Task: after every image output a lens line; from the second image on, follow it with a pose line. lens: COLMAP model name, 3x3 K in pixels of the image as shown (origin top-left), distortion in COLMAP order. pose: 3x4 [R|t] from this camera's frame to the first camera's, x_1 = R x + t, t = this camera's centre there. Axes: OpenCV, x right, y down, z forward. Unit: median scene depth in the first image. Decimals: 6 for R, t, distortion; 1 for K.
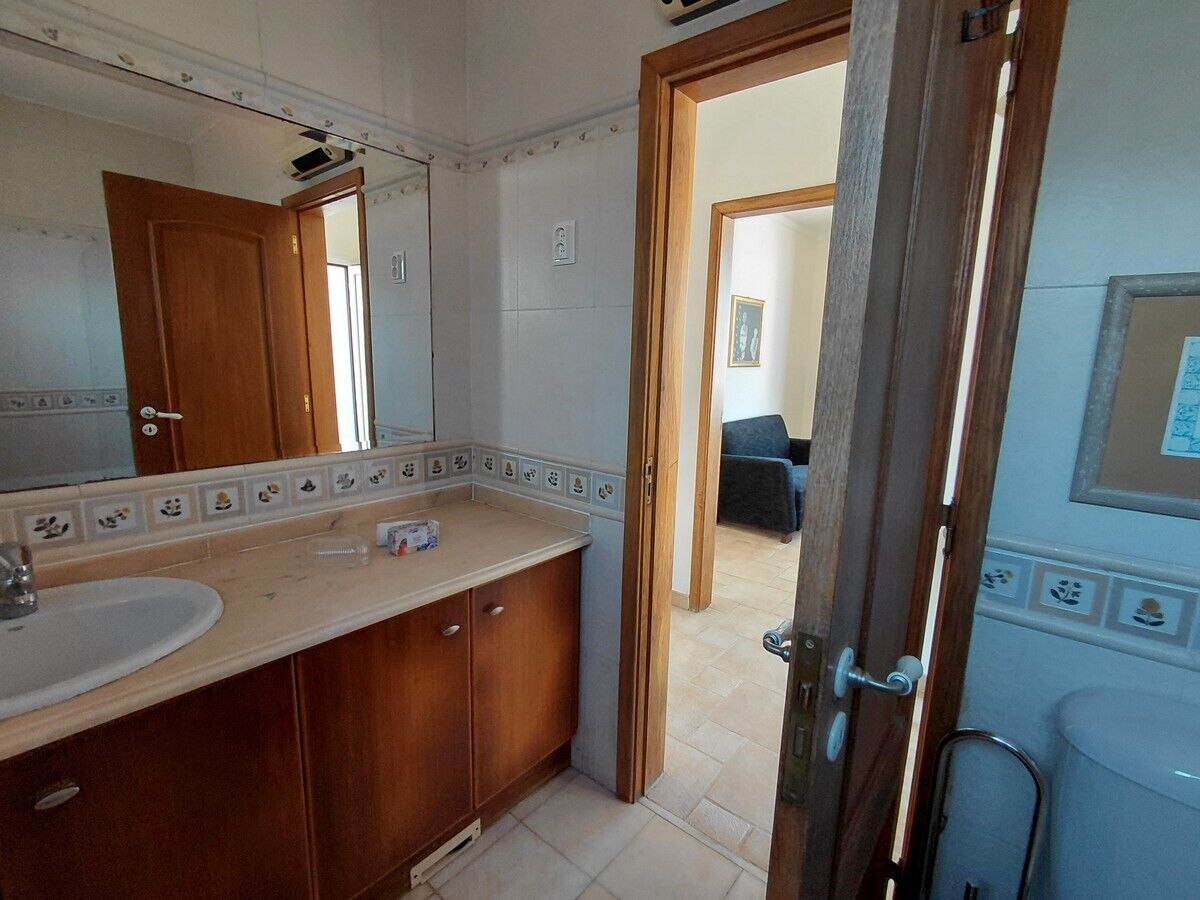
lens RADIAL K [[558.9, 0, 600.0], [0, 558.9, 450.0], [0, 0, 1]] dist [-0.009285, 0.000934]
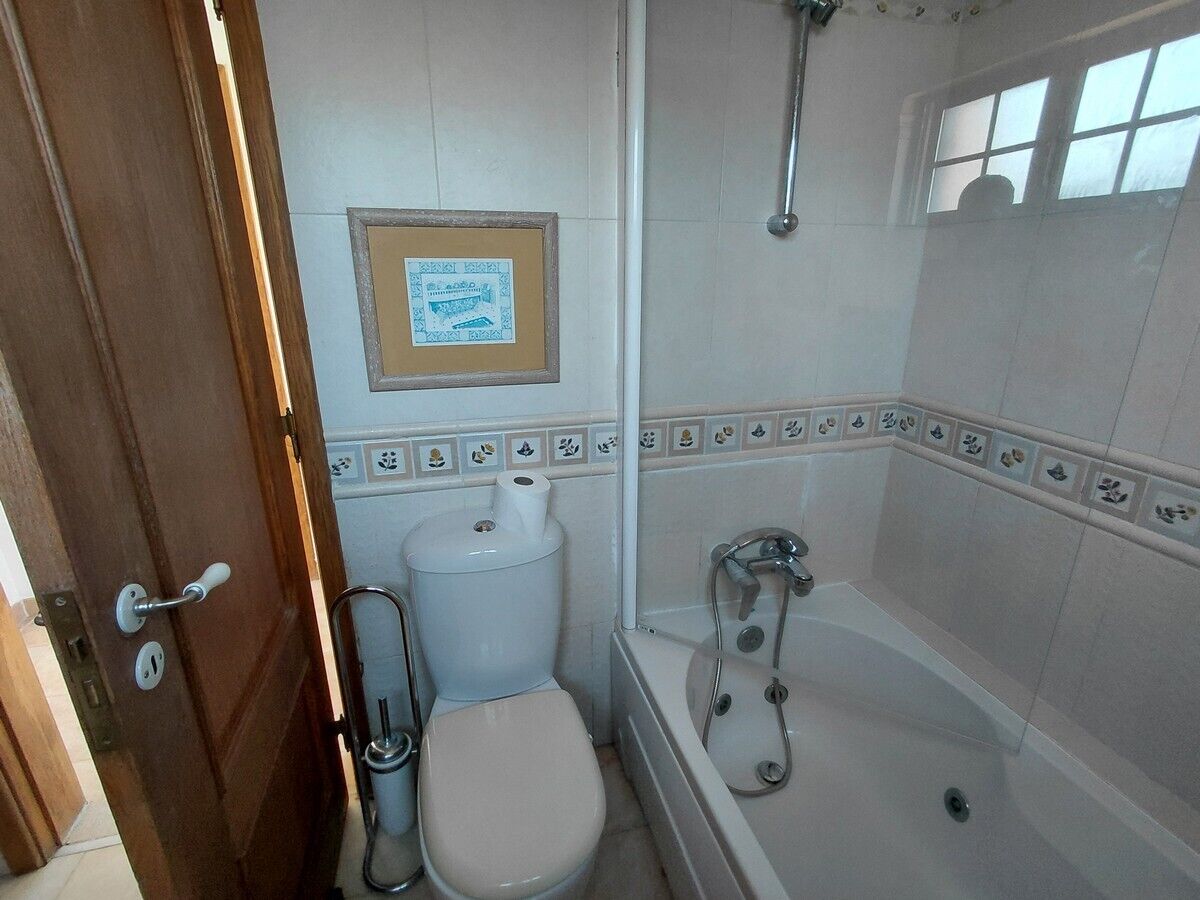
lens RADIAL K [[557.1, 0, 599.8], [0, 557.1, 448.3], [0, 0, 1]] dist [-0.004574, 0.000794]
pose [[0.582998, -0.274564, 0.764675, 0.140005], [0.155987, 0.961486, 0.226304, 0.009193], [-0.797359, -0.012656, 0.603373, -0.185199]]
